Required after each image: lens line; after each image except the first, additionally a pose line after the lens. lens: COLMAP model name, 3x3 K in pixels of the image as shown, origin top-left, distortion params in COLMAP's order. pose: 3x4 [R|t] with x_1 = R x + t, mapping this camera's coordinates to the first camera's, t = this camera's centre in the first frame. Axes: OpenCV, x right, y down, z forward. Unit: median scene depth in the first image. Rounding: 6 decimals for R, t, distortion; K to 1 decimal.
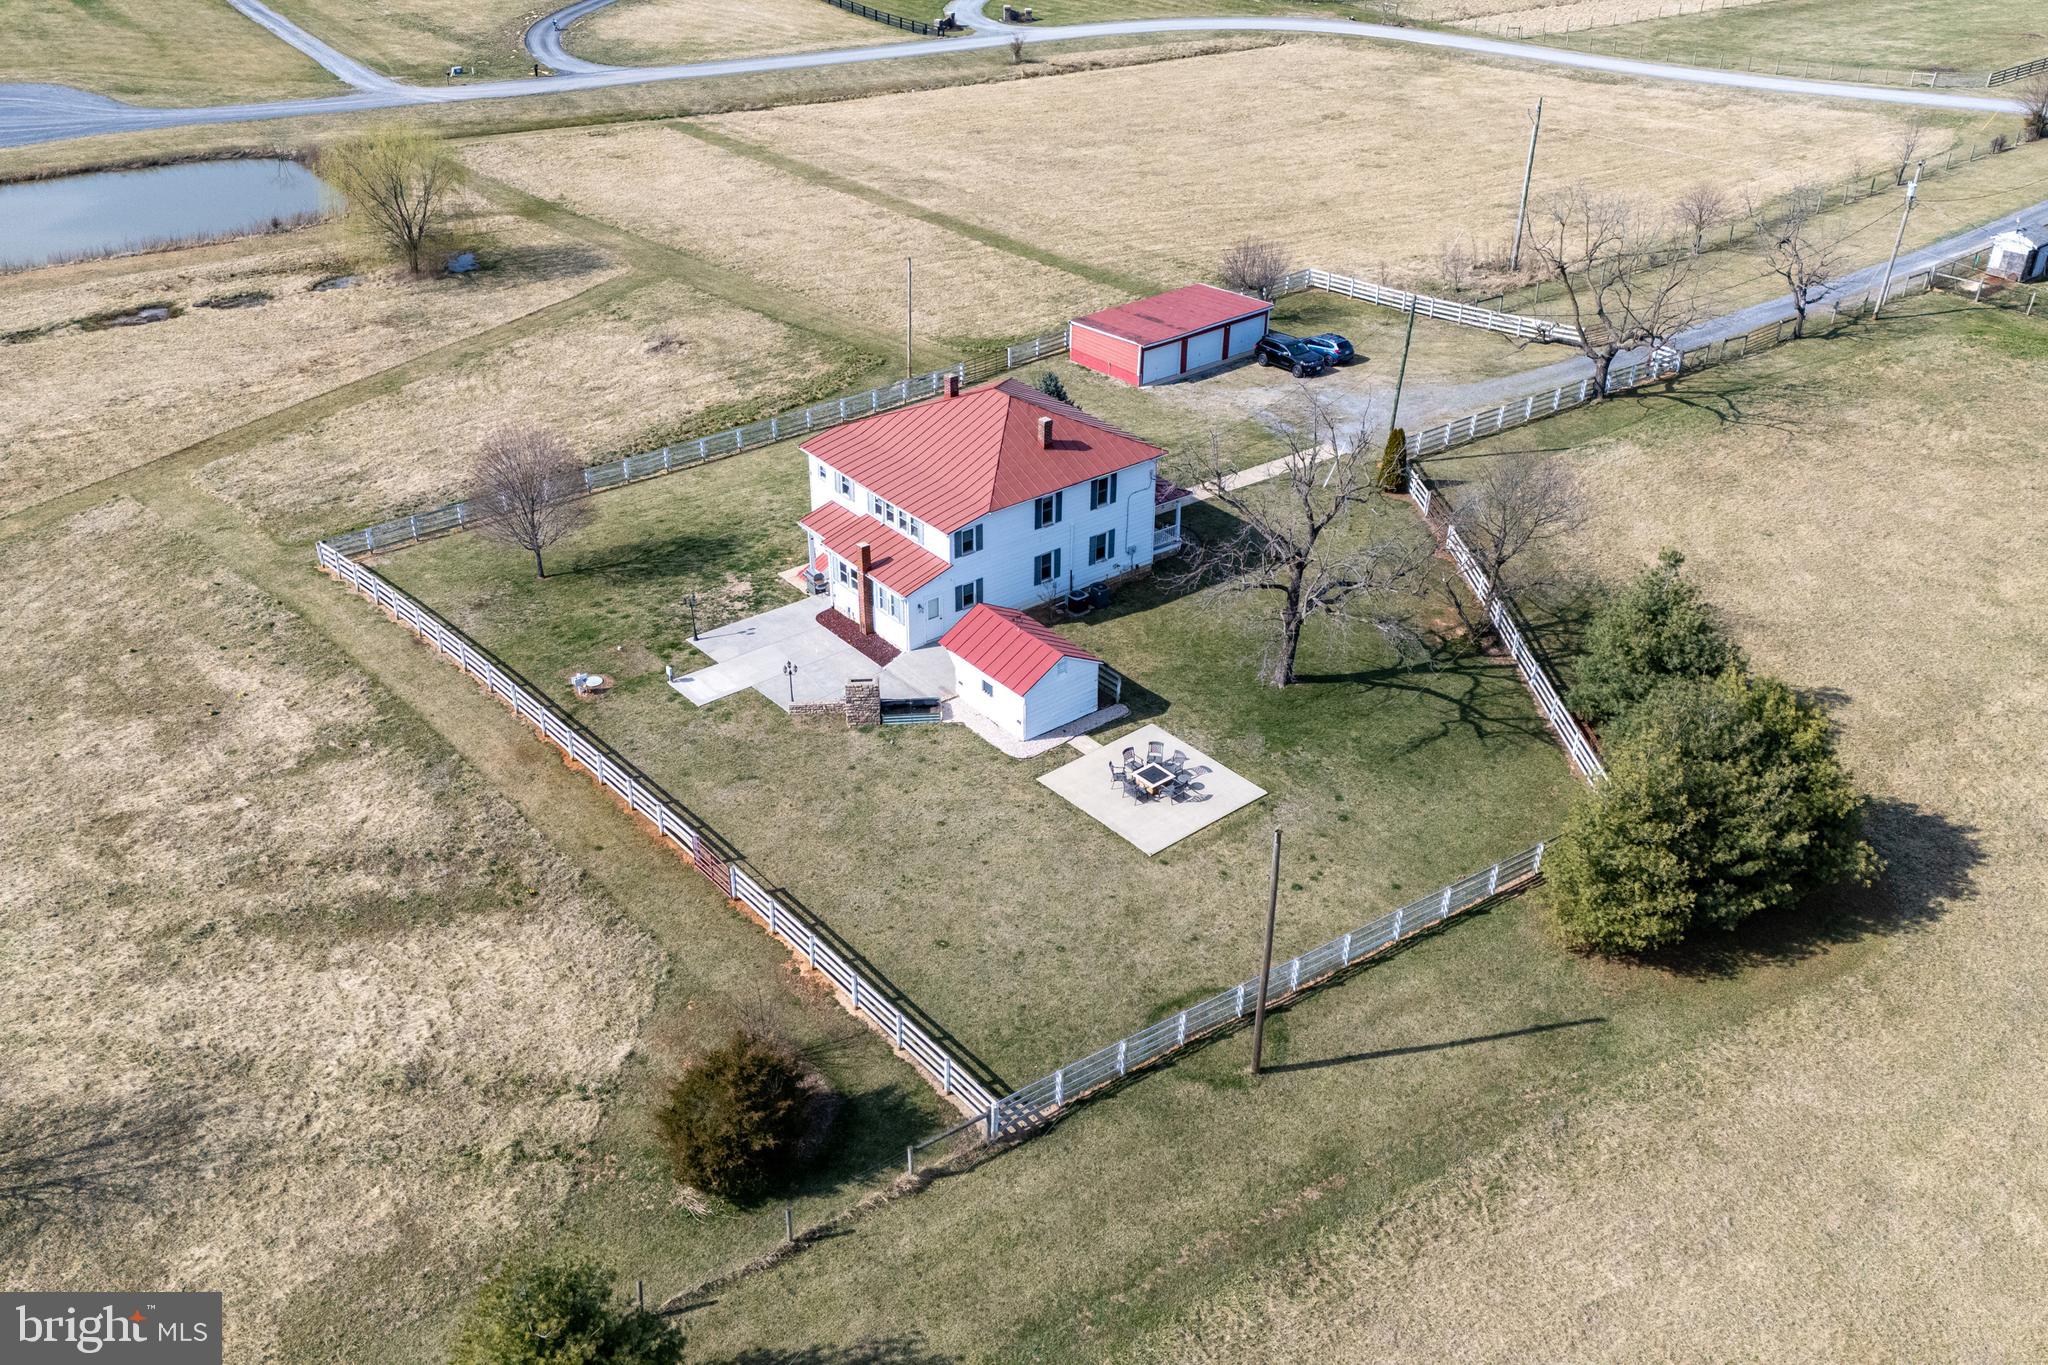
lens RADIAL K [[1769.1, 0, 1022.1], [0, 1769.1, 681.2], [0, 0, 1]] dist [0.110066, -0.151685]
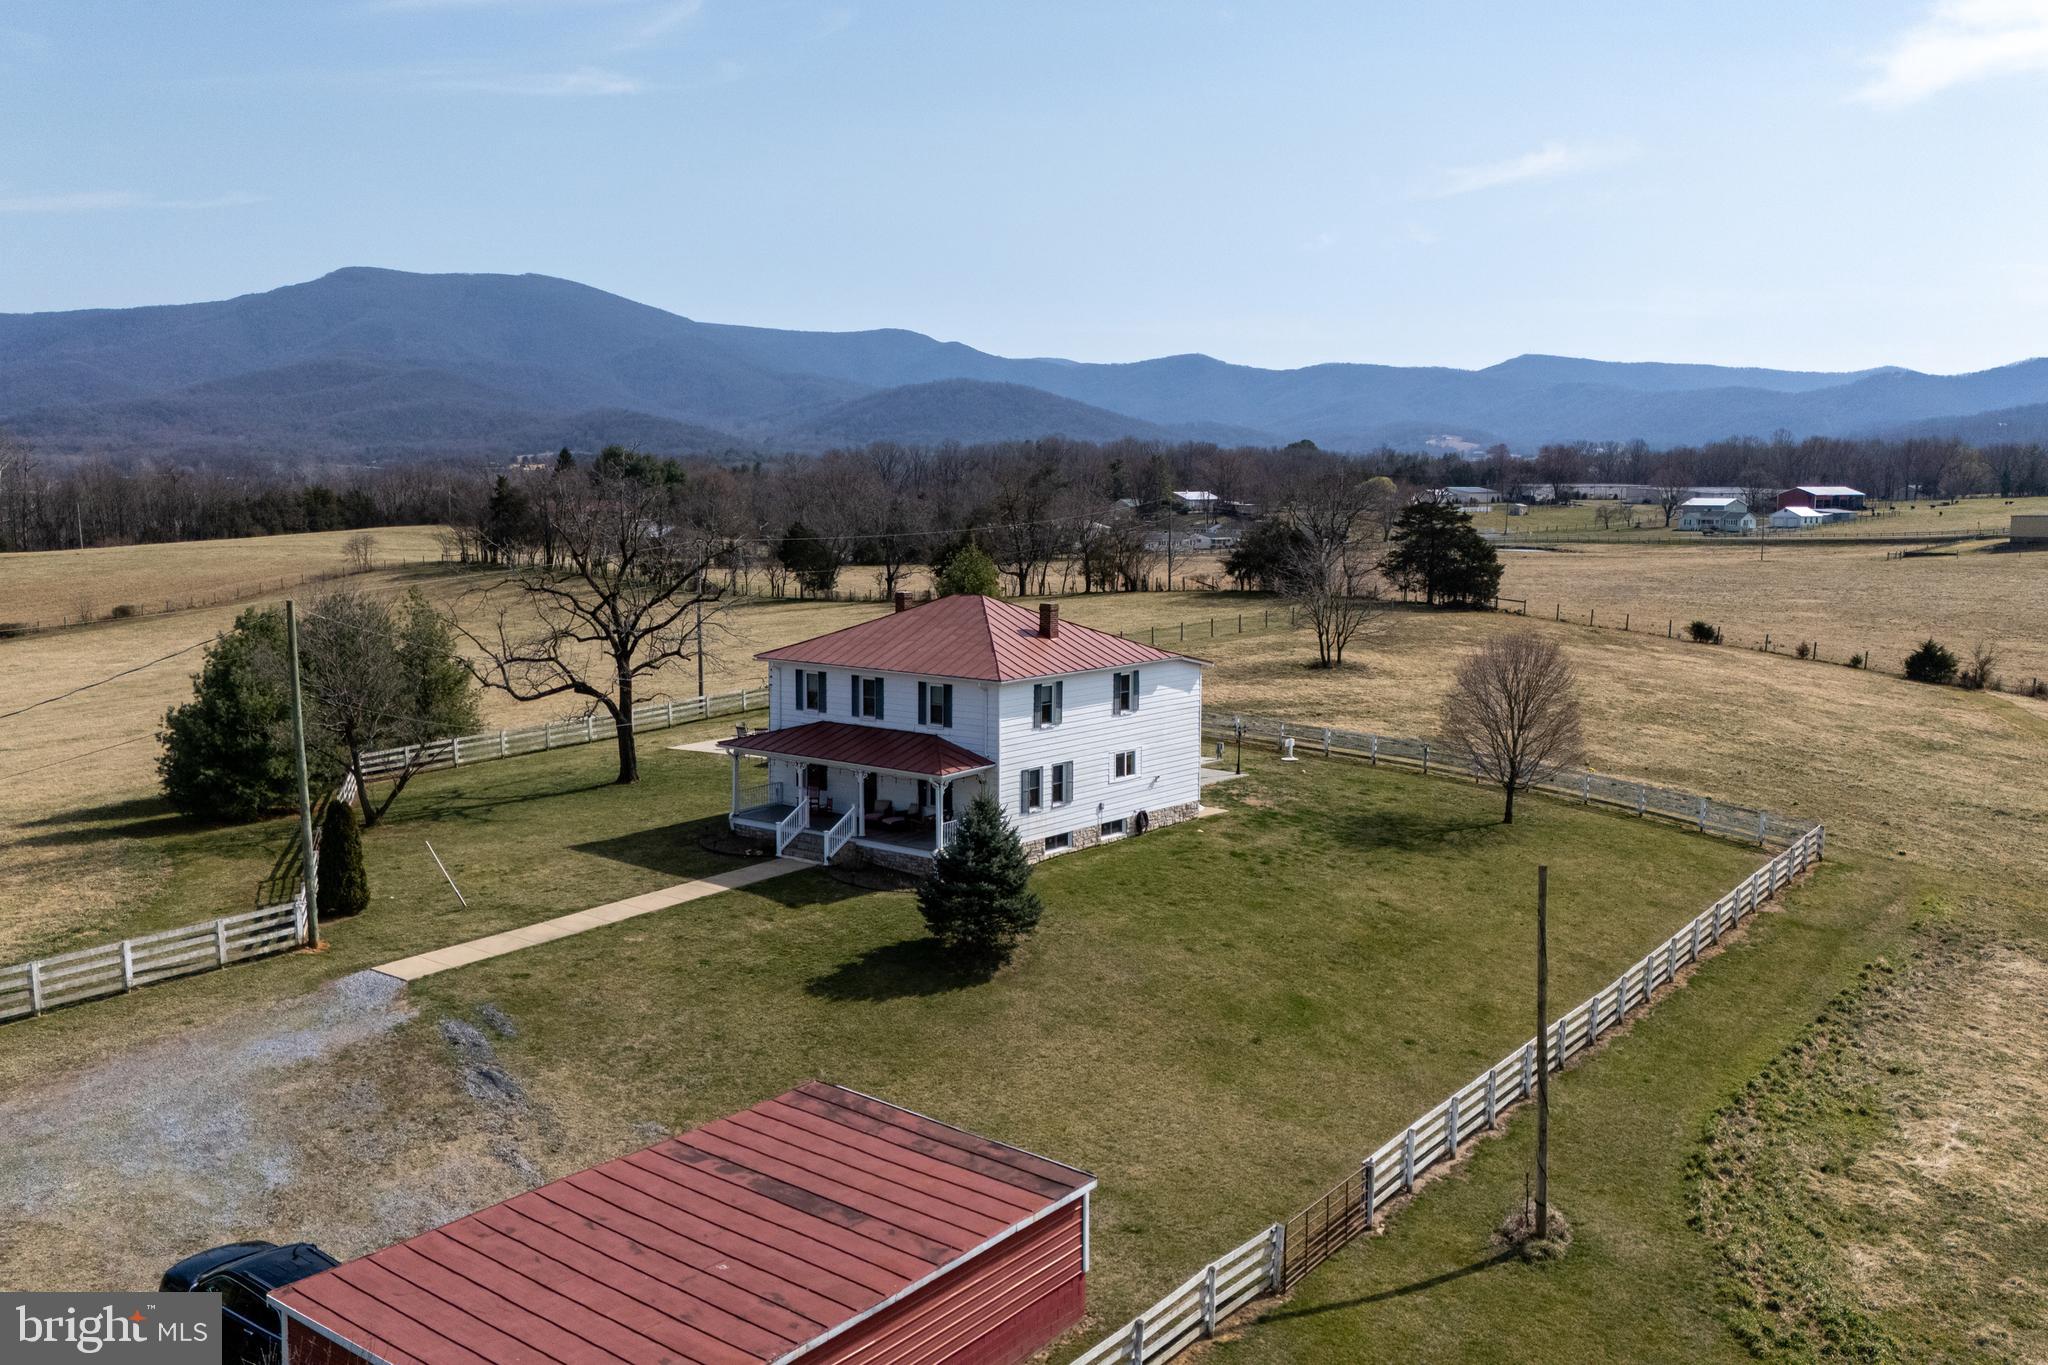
lens RADIAL K [[1769.1, 0, 1026.8], [0, 1769.1, 669.4], [0, 0, 1]] dist [0.110066, -0.151685]
pose [[-0.975925, 0.011541, -0.217799, 0.137118], [-0.122073, 0.798634, 0.589307, -0.611660], [0.180743, 0.601707, -0.777998, 1.657335]]
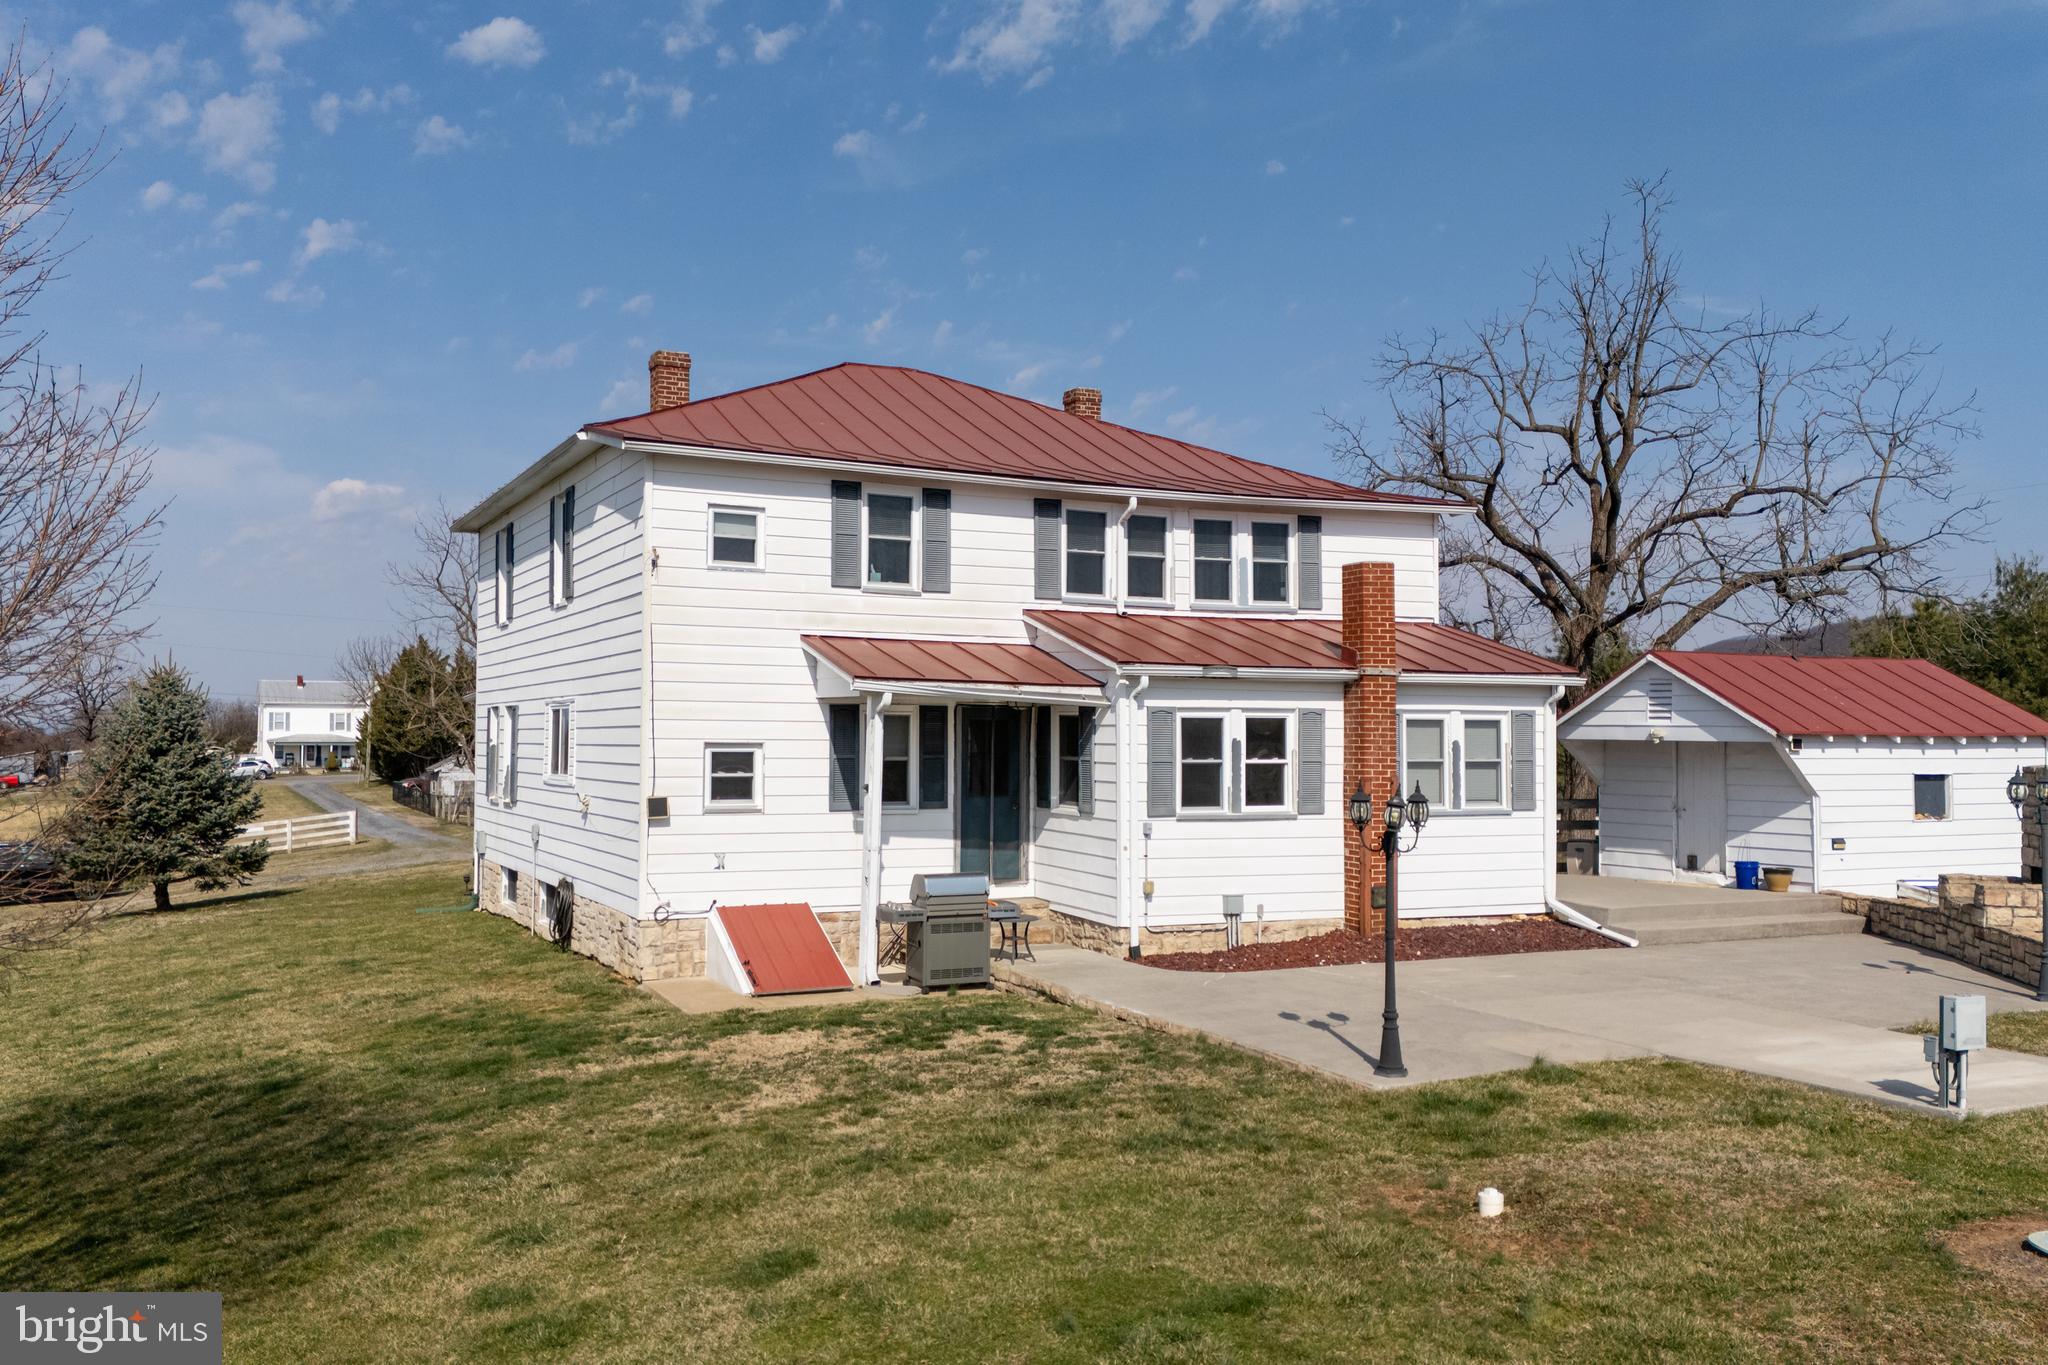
lens RADIAL K [[1769.1, 0, 1024.2], [0, 1769.1, 681.8], [0, 0, 1]] dist [0.110066, -0.151685]
pose [[0.223429, 0.021187, 0.974490, -0.350382], [0.499601, 0.855960, -0.133158, -0.049302], [-0.836946, 0.516607, 0.180662, 0.954008]]
